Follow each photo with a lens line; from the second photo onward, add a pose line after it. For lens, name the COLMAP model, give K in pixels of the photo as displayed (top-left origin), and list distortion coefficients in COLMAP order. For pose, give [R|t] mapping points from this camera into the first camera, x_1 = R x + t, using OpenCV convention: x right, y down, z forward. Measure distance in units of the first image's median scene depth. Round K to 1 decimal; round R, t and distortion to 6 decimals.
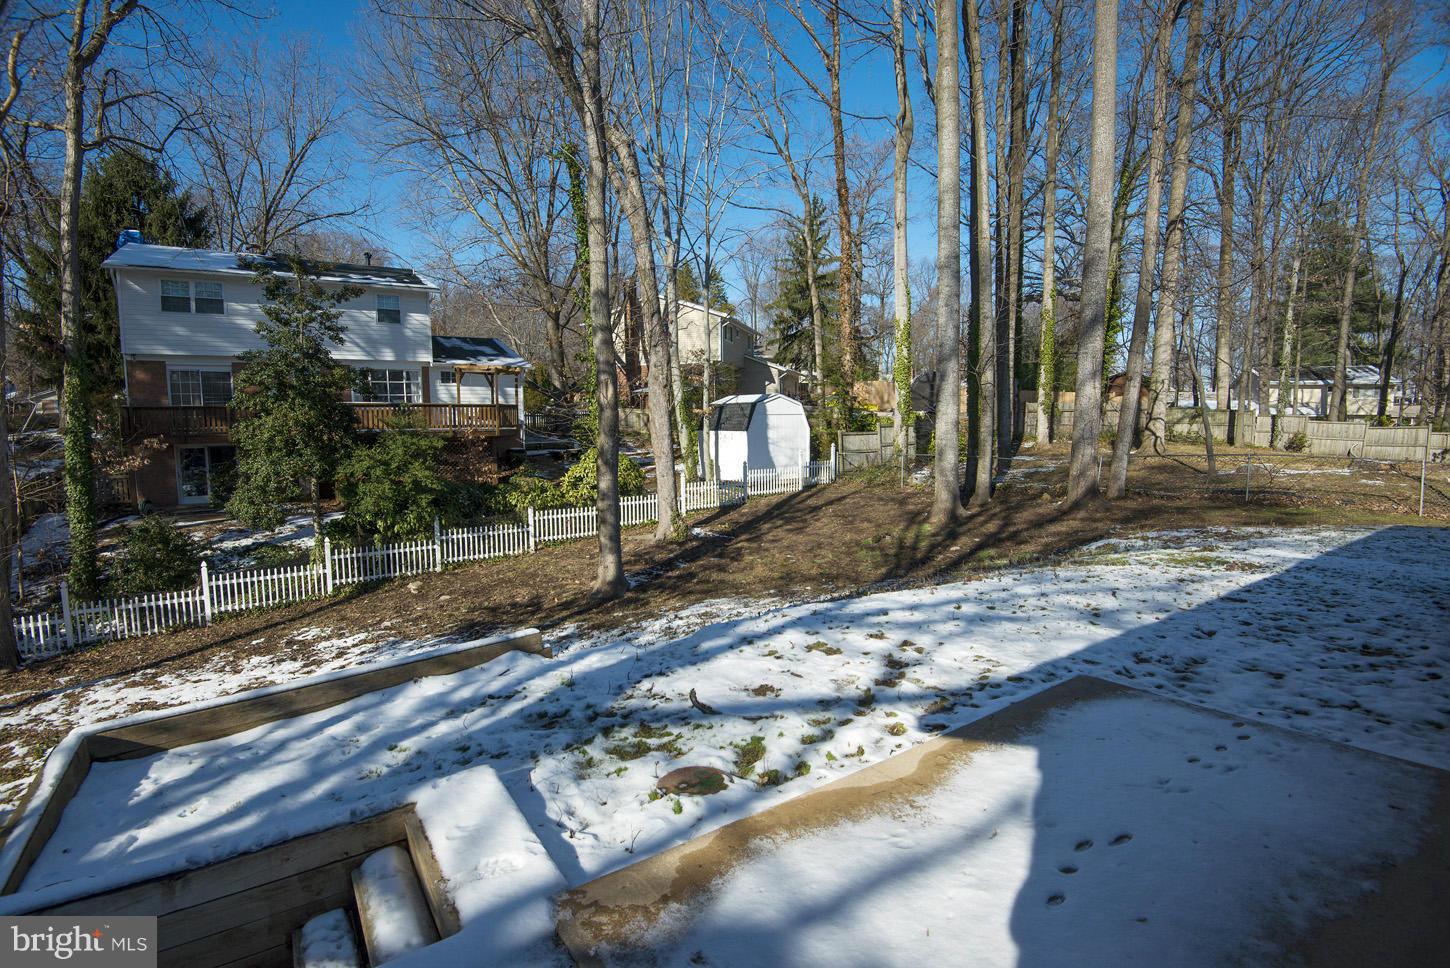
lens RADIAL K [[664.2, 0, 711.8], [0, 664.2, 479.7], [0, 0, 1]] dist [0.000964, -0.022815]
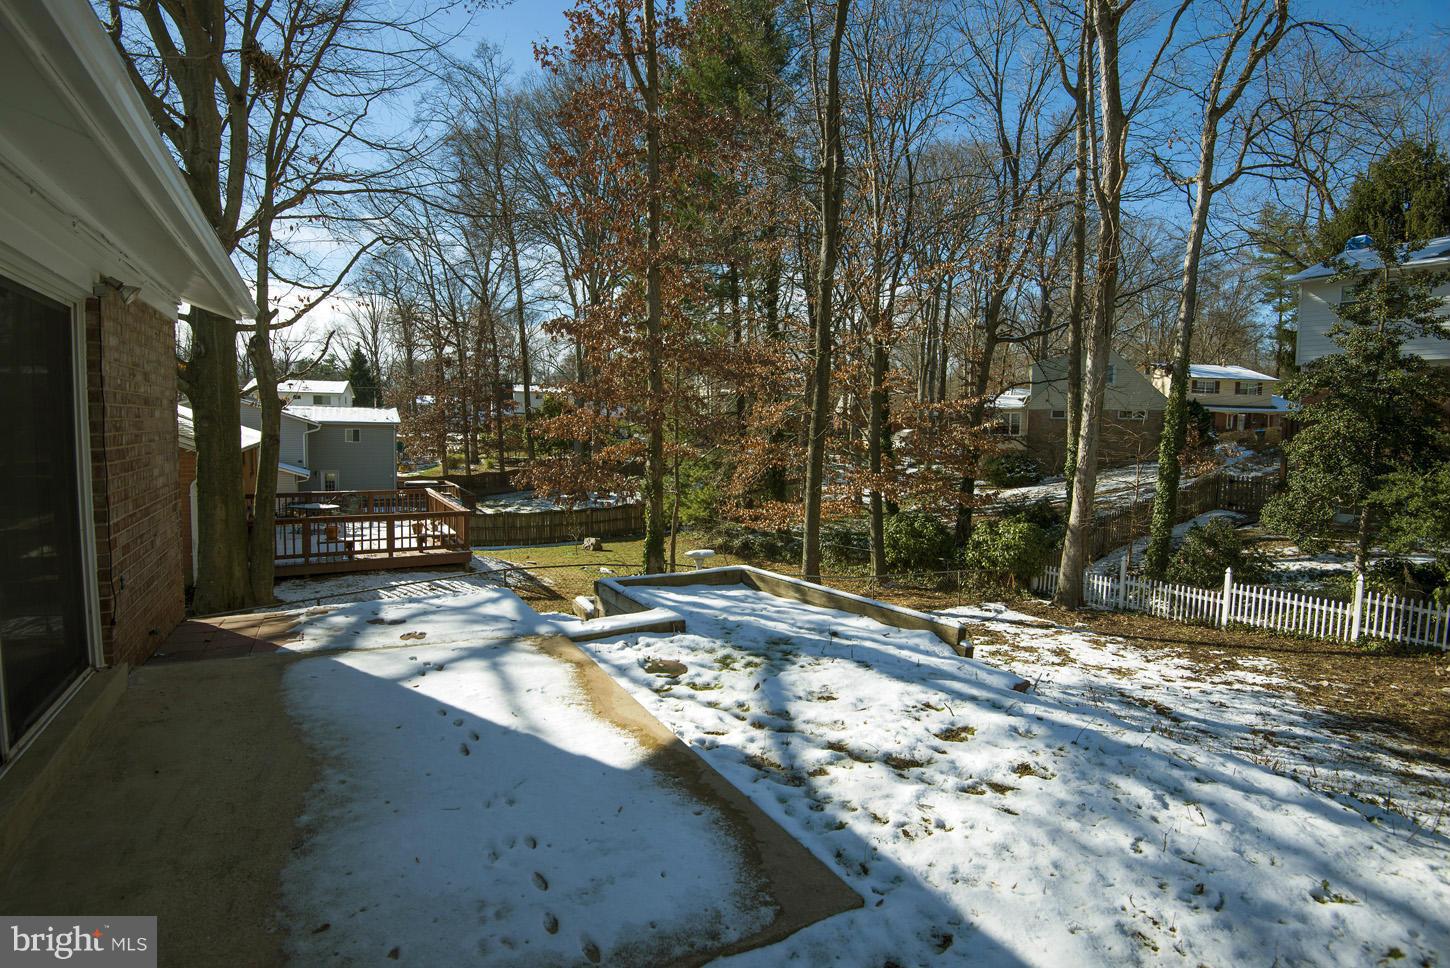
lens RADIAL K [[665.8, 0, 708.5], [0, 665.8, 479.9], [0, 0, 1]] dist [-0.005343, -0.016987]
pose [[-0.059973, 0.086312, -0.994461, 0.416559], [-0.105704, 0.990104, 0.092308, -0.029314], [0.992587, 0.110655, -0.050256, 0.339282]]
